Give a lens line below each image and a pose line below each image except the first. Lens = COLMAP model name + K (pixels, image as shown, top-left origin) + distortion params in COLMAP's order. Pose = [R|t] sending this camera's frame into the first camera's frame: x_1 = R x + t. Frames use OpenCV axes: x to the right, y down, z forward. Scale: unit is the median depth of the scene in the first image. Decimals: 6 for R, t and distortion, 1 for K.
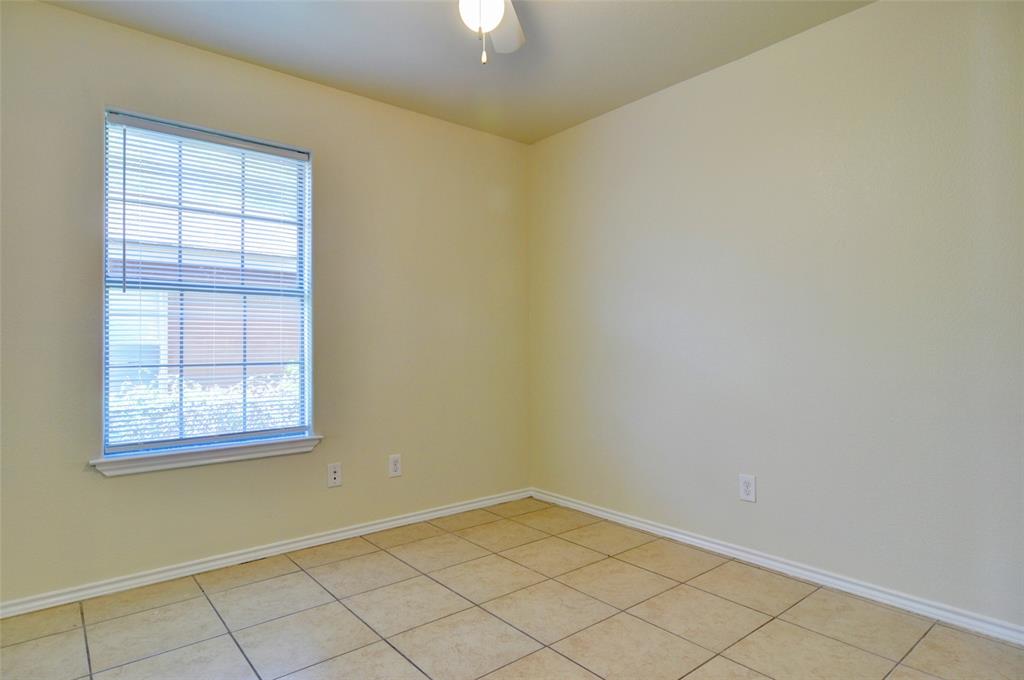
lens RADIAL K [[568.5, 0, 512.8], [0, 568.5, 340.4], [0, 0, 1]] dist [0.003693, 0.000926]
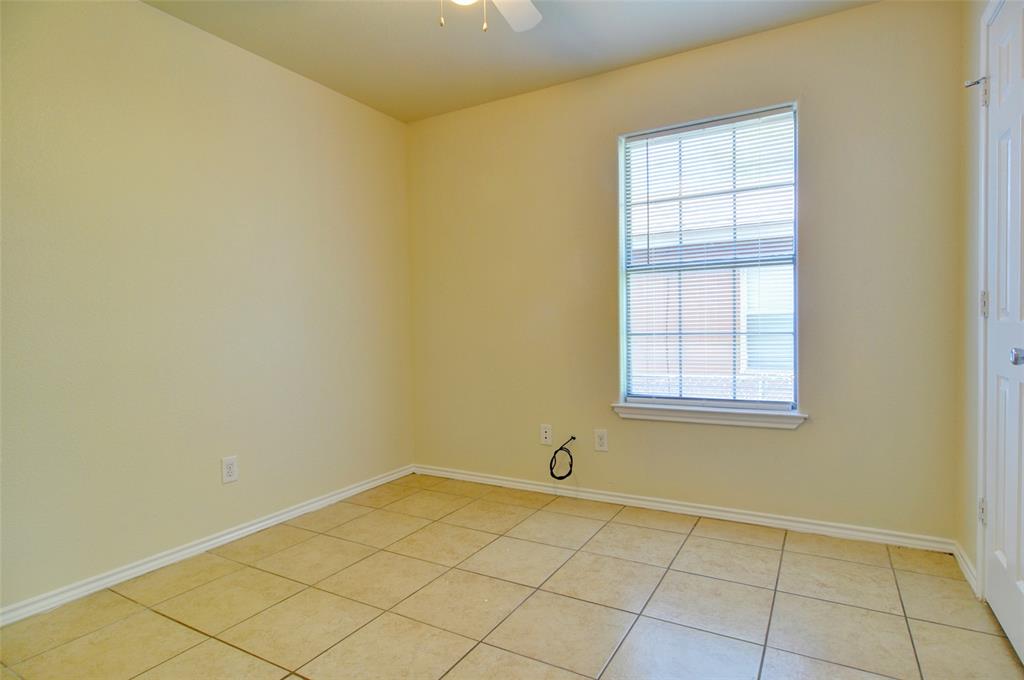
lens RADIAL K [[545.7, 0, 510.5], [0, 545.7, 343.1], [0, 0, 1]] dist [-0.001217, 0.000421]
pose [[0.349028, 0.031040, -0.936598, 0.343049], [0.029456, 0.998594, 0.044072, 0.000809], [0.936649, -0.042971, 0.347623, 0.283146]]
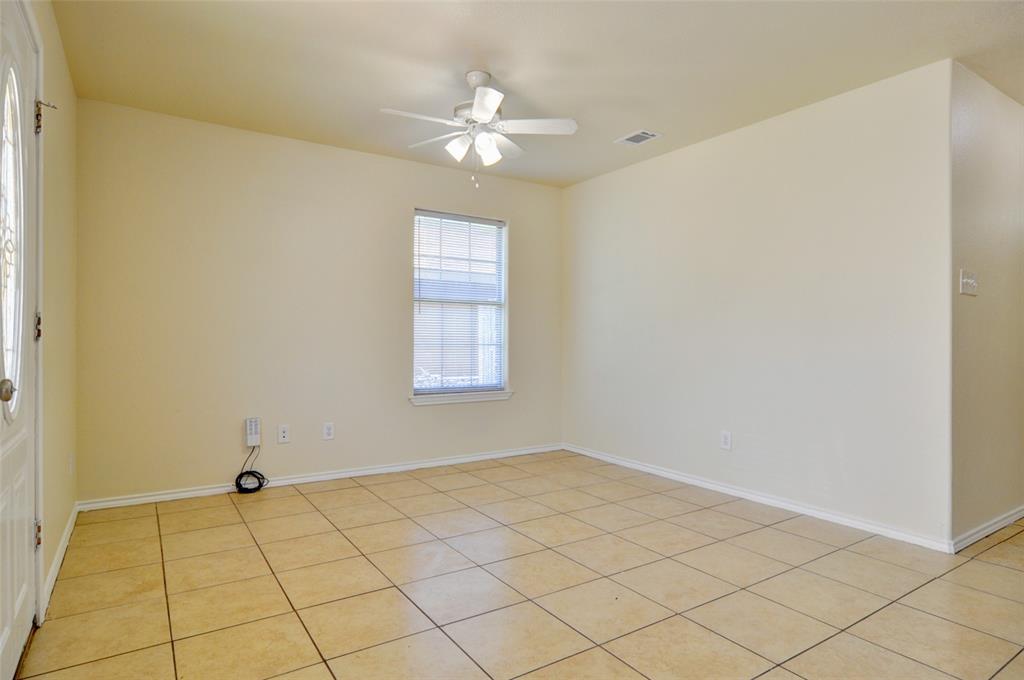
lens RADIAL K [[568.5, 0, 512.8], [0, 568.5, 340.4], [0, 0, 1]] dist [0.003693, 0.000926]
pose [[0.994523, 0.005027, -0.104395, -0.178481], [-0.004307, 0.999965, 0.007124, 0.010868], [0.104427, -0.006635, 0.994510, -0.716574]]
